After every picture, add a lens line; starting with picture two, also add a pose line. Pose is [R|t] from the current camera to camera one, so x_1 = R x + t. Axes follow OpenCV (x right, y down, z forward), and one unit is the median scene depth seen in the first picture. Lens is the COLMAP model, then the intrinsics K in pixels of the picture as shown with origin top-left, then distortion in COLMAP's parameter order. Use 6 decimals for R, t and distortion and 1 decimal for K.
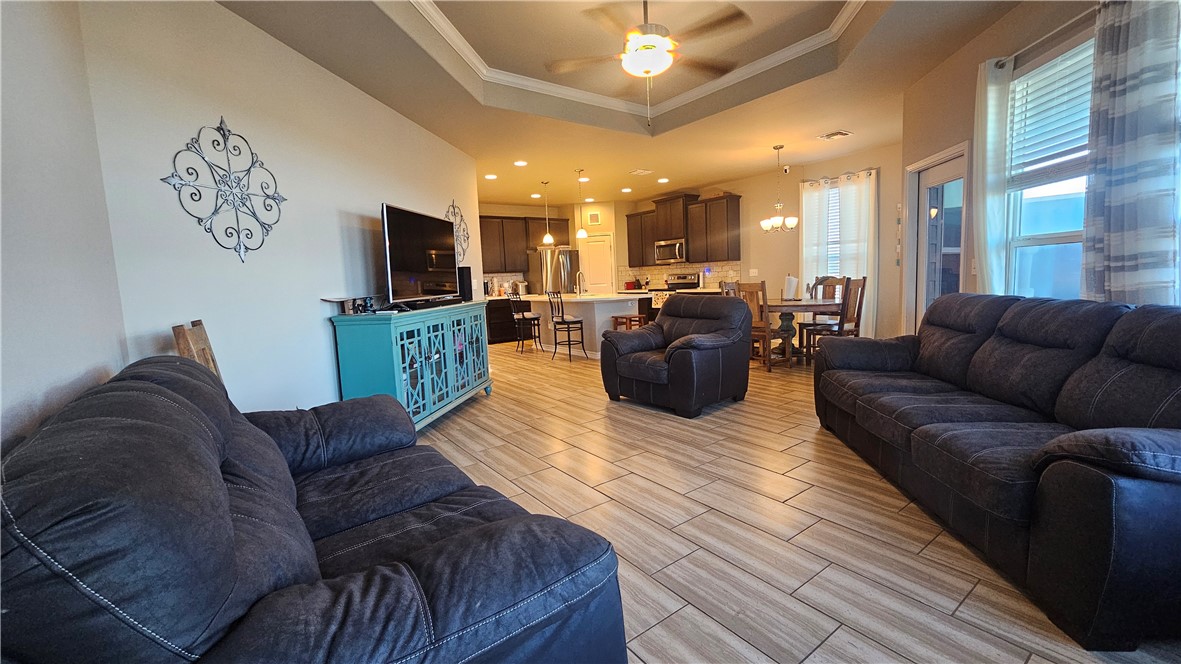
lens RADIAL K [[483.6, 0, 594.2], [0, 483.6, 327.2], [0, 0, 1]] dist [0.001032, -0.000182]
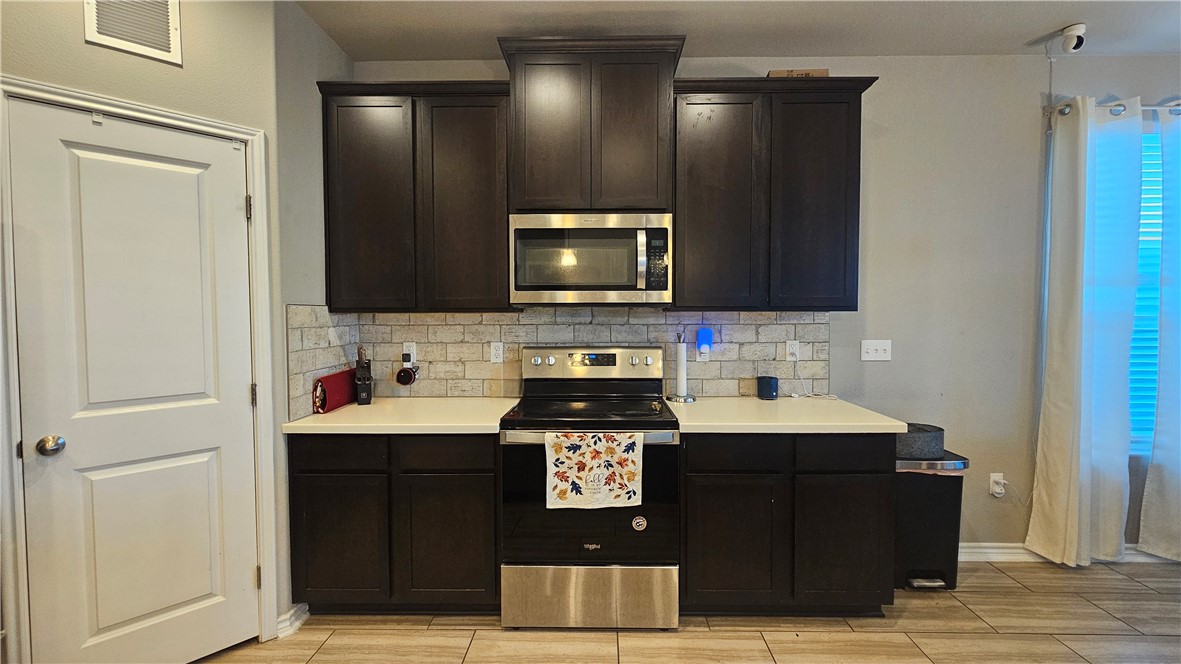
lens RADIAL K [[483.6, 0, 594.2], [0, 483.6, 327.2], [0, 0, 1]] dist [0.001032, -0.000182]
pose [[0.612850, 0.018208, 0.789990, -0.035720], [0.057465, 0.996061, -0.067536, -0.103262], [-0.788107, 0.086786, 0.609389, 0.837886]]
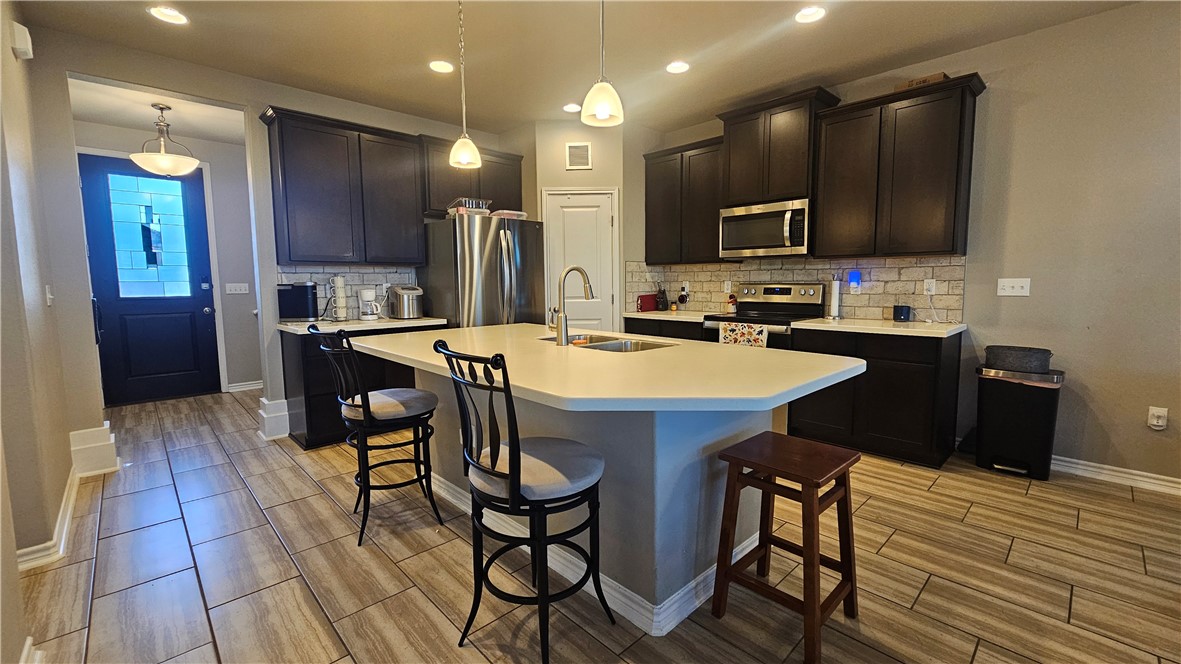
lens RADIAL K [[483.6, 0, 594.2], [0, 483.6, 327.2], [0, 0, 1]] dist [0.001032, -0.000182]
pose [[0.991575, 0.023473, 0.127390, -0.043231], [-0.022348, 0.999698, -0.010257, -0.061370], [-0.127592, 0.007324, 0.991800, 0.582885]]
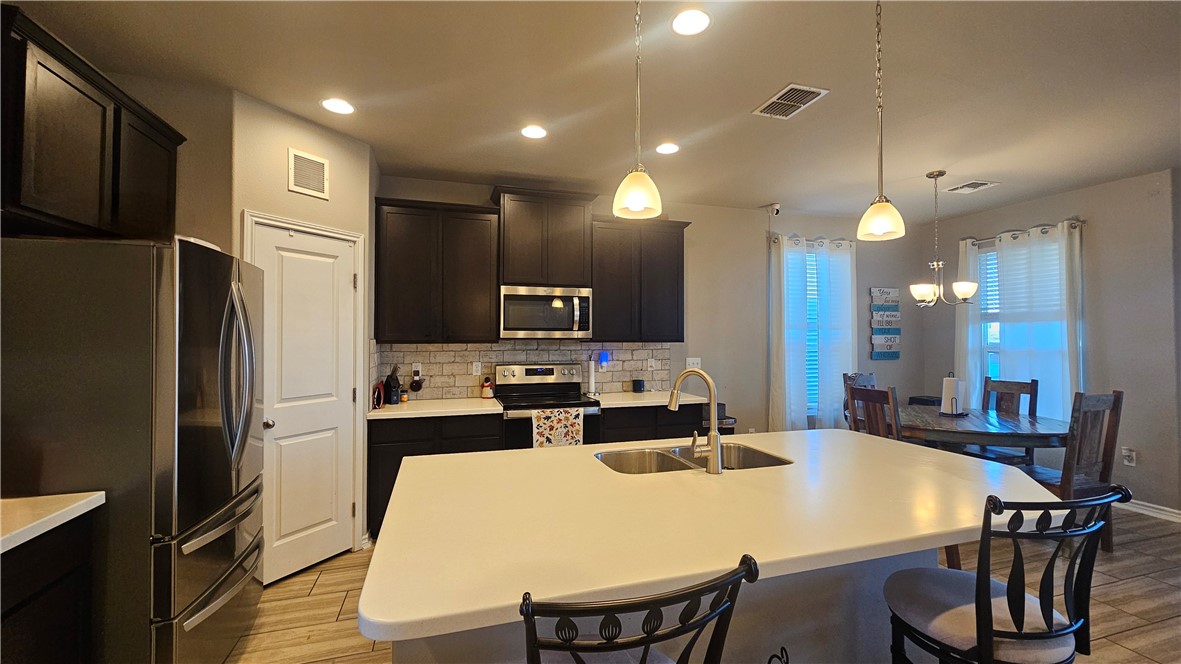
lens RADIAL K [[483.6, 0, 594.2], [0, 483.6, 327.2], [0, 0, 1]] dist [0.001032, -0.000182]
pose [[0.332950, 0.062864, 0.940847, -0.228899], [0.083486, 0.991892, -0.095819, -0.097311], [-0.939241, 0.110451, 0.325002, 0.809620]]
